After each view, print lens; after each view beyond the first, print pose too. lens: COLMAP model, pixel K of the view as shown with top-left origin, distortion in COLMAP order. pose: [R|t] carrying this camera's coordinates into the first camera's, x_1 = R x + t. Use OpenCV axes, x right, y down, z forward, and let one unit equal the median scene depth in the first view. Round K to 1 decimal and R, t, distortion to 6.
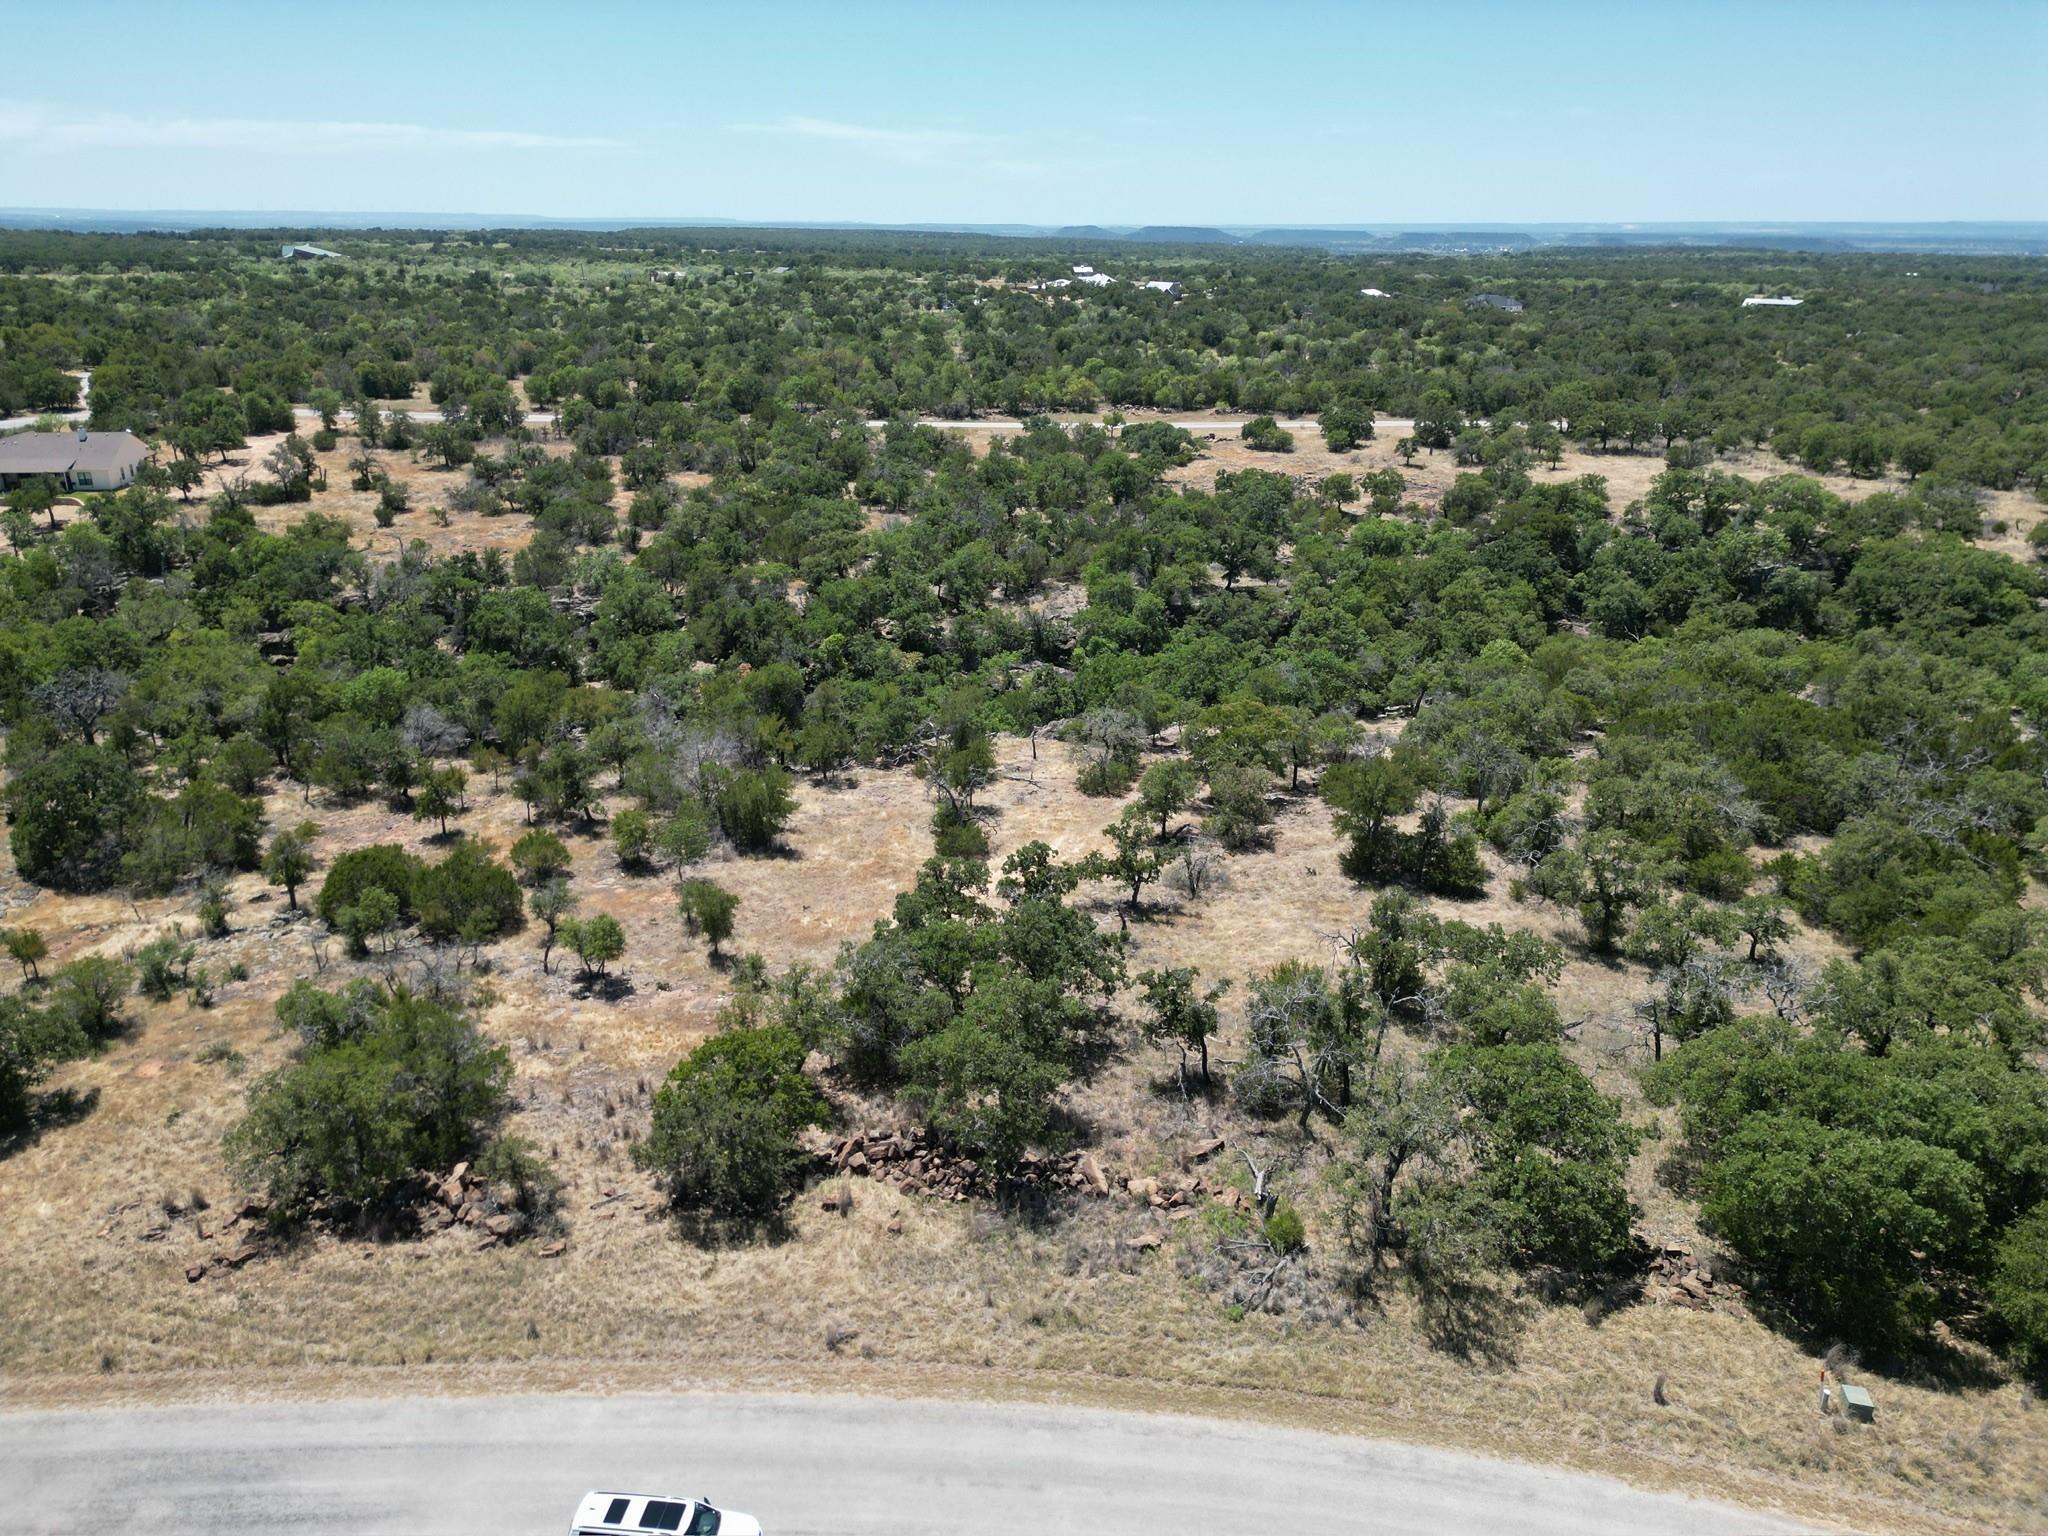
lens RADIAL K [[1451.2, 0, 1021.6], [0, 1451.2, 766.5], [0, 0, 1]] dist [0.055747, -0.043310]
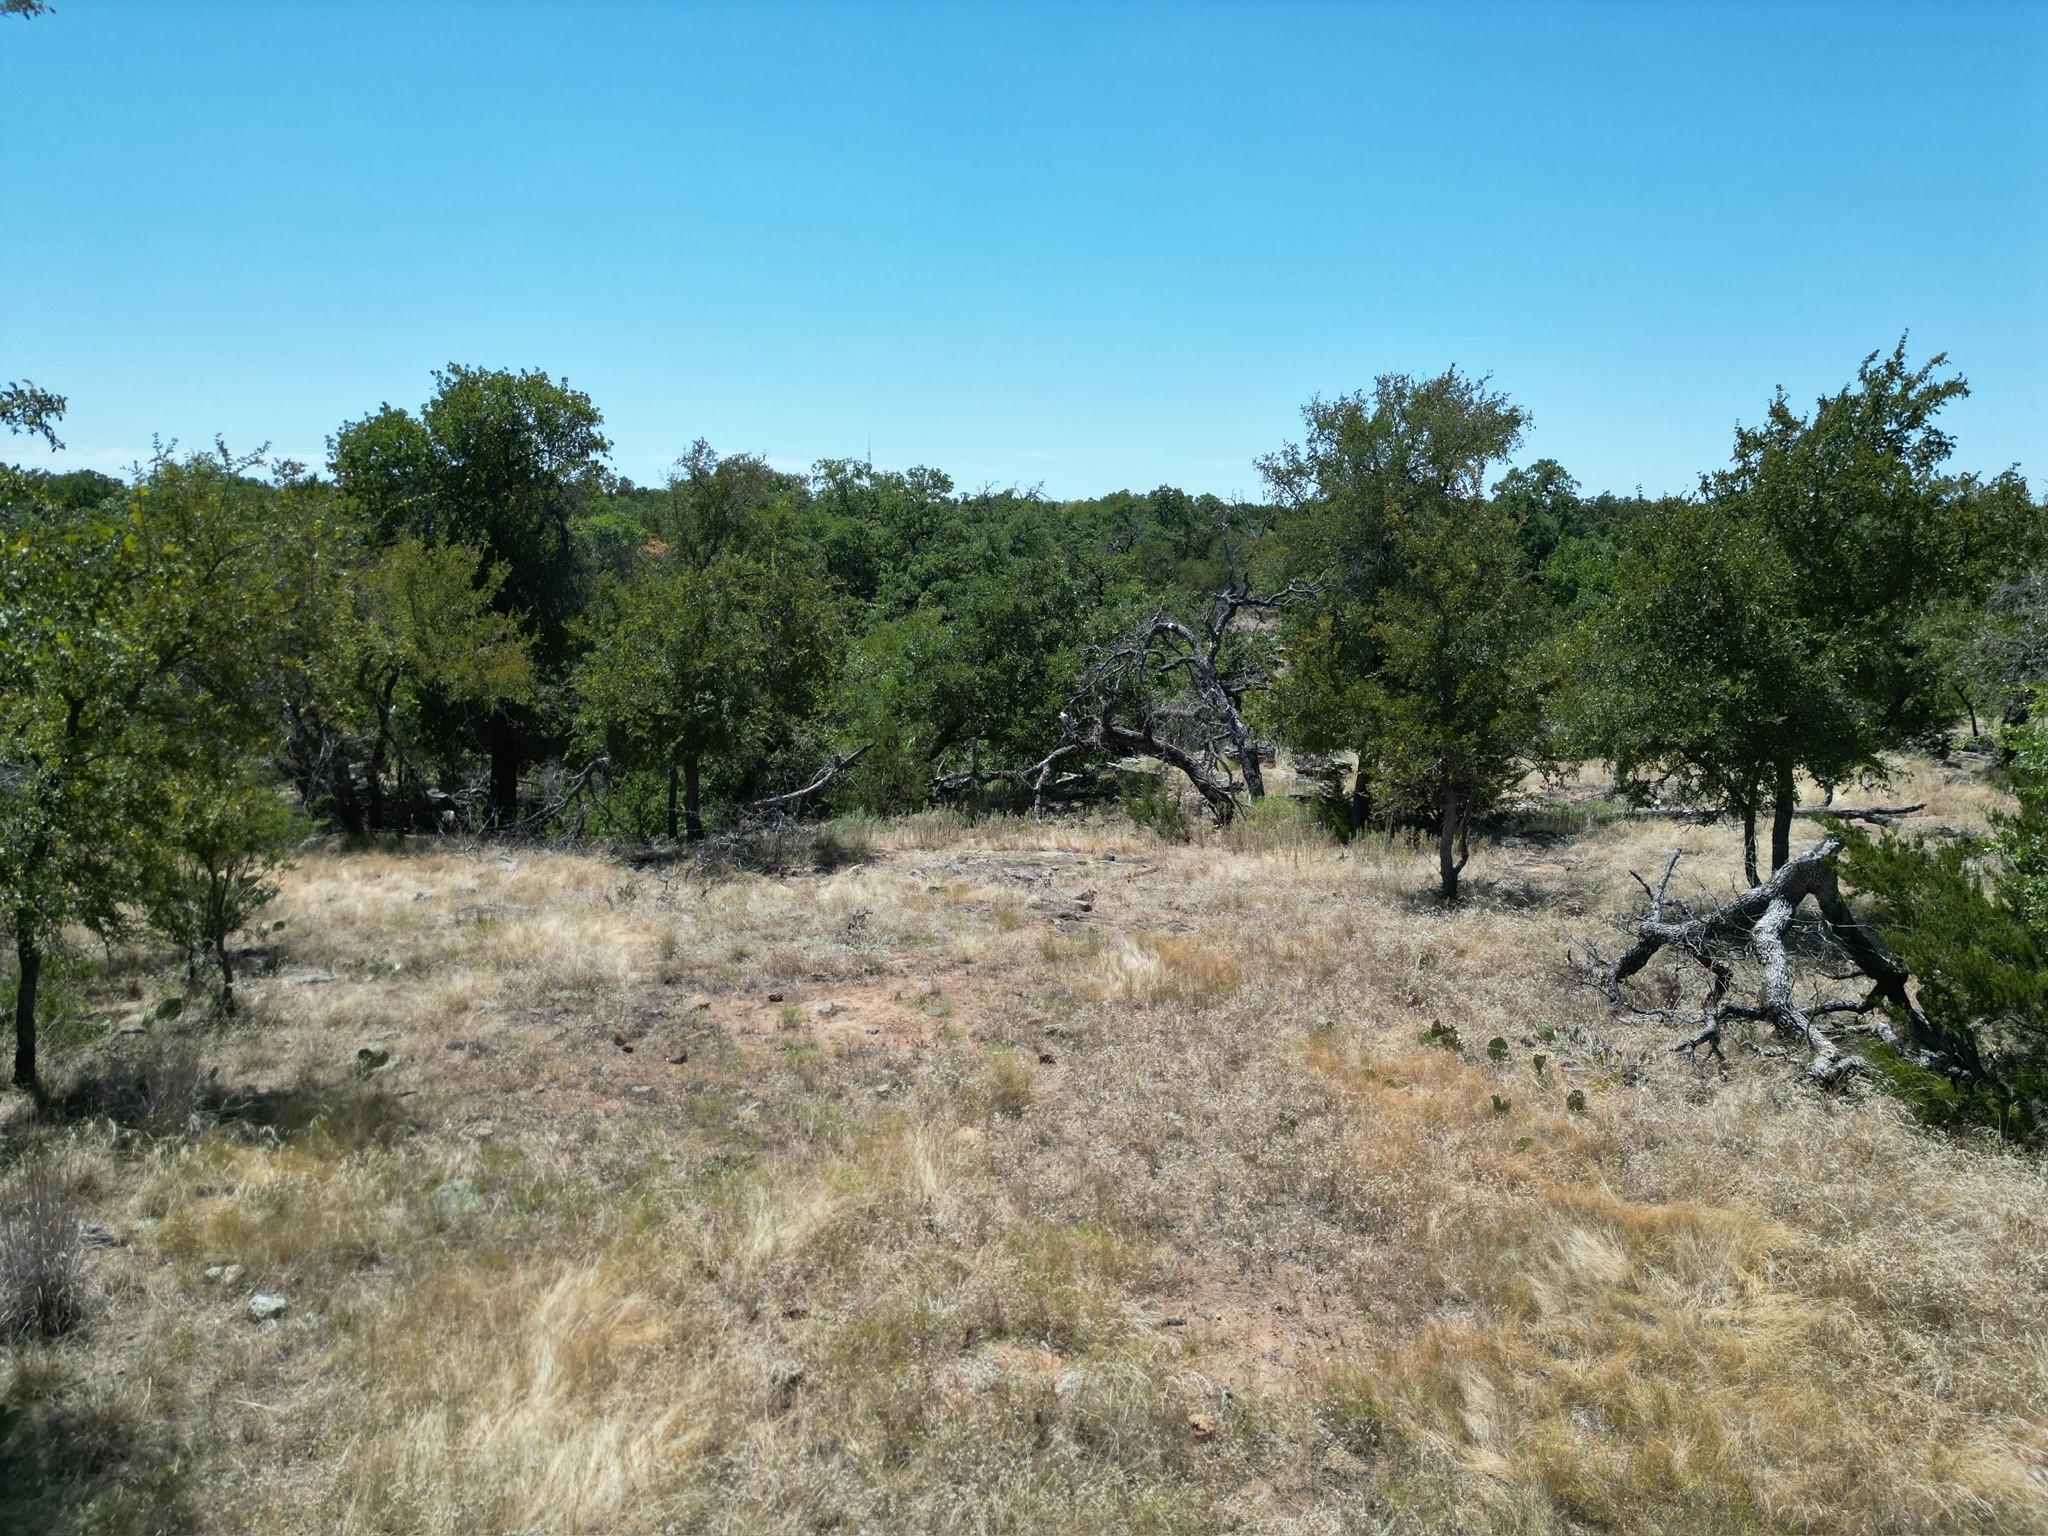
lens RADIAL K [[1451.2, 0, 1017.9], [0, 1451.2, 766.7], [0, 0, 1]] dist [0.055747, -0.043310]
pose [[0.997678, -0.012978, 0.066865, -0.123007], [0.026361, 0.978748, -0.203365, 0.045111], [-0.062805, 0.204655, 0.976817, 0.946145]]
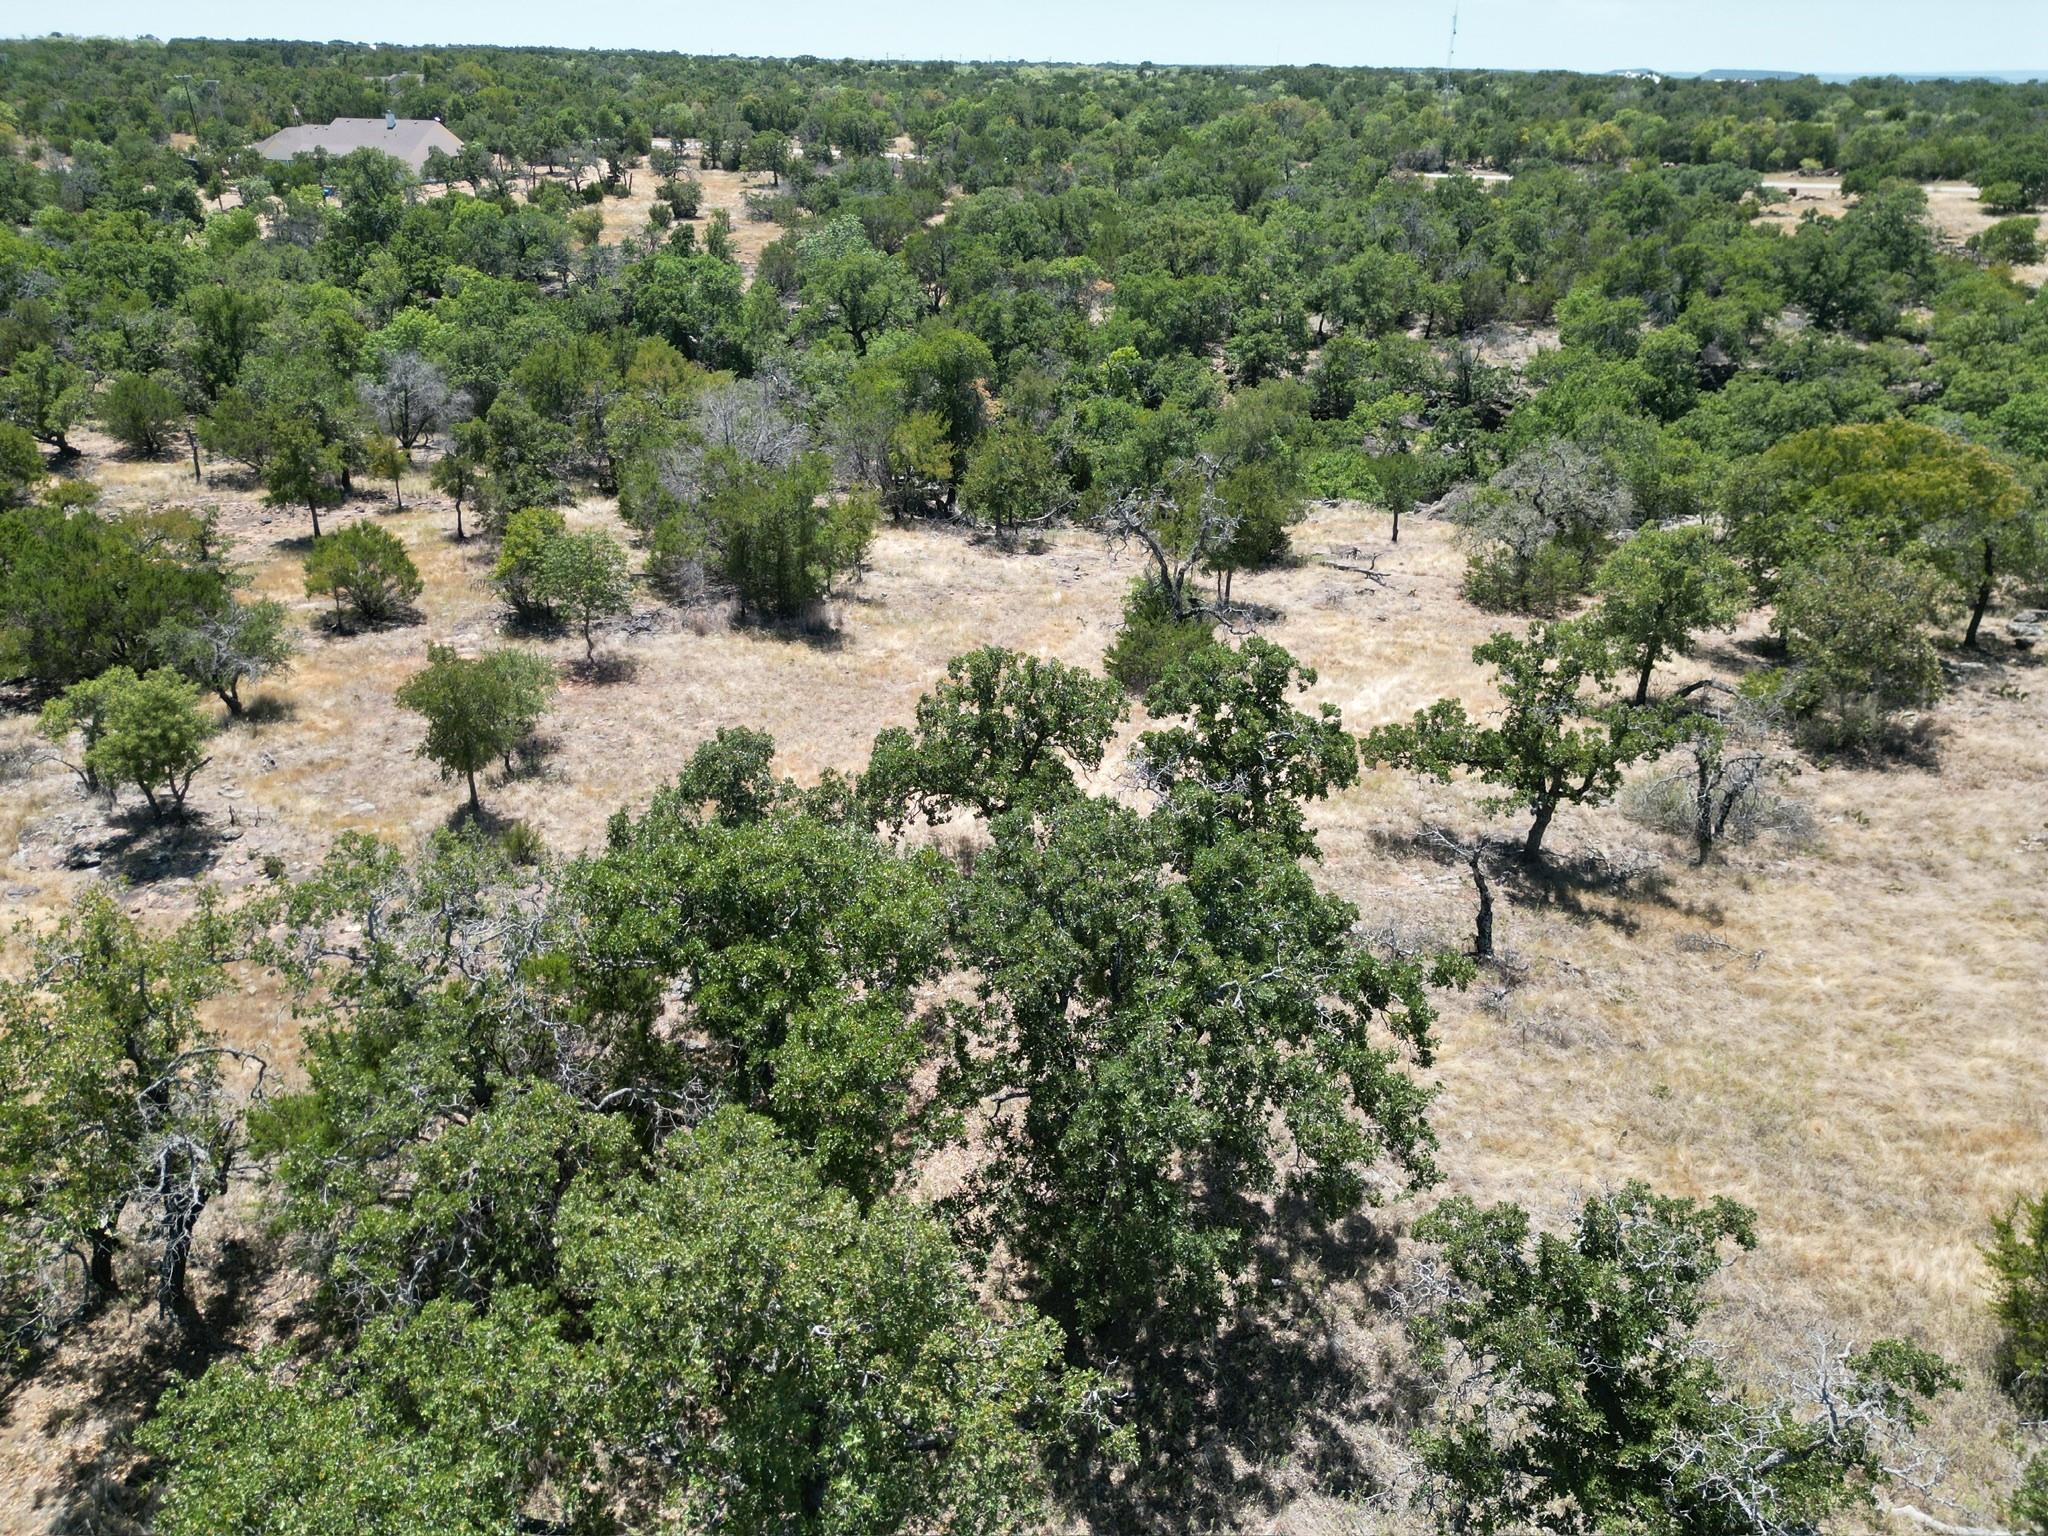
lens RADIAL K [[1451.2, 0, 1020.4], [0, 1451.2, 776.3], [0, 0, 1]] dist [0.055747, -0.043310]
pose [[0.948888, 0.144770, -0.280451, 0.049819], [-0.118412, 0.986981, 0.108843, 0.044827], [0.292557, -0.070071, 0.953677, 0.544043]]
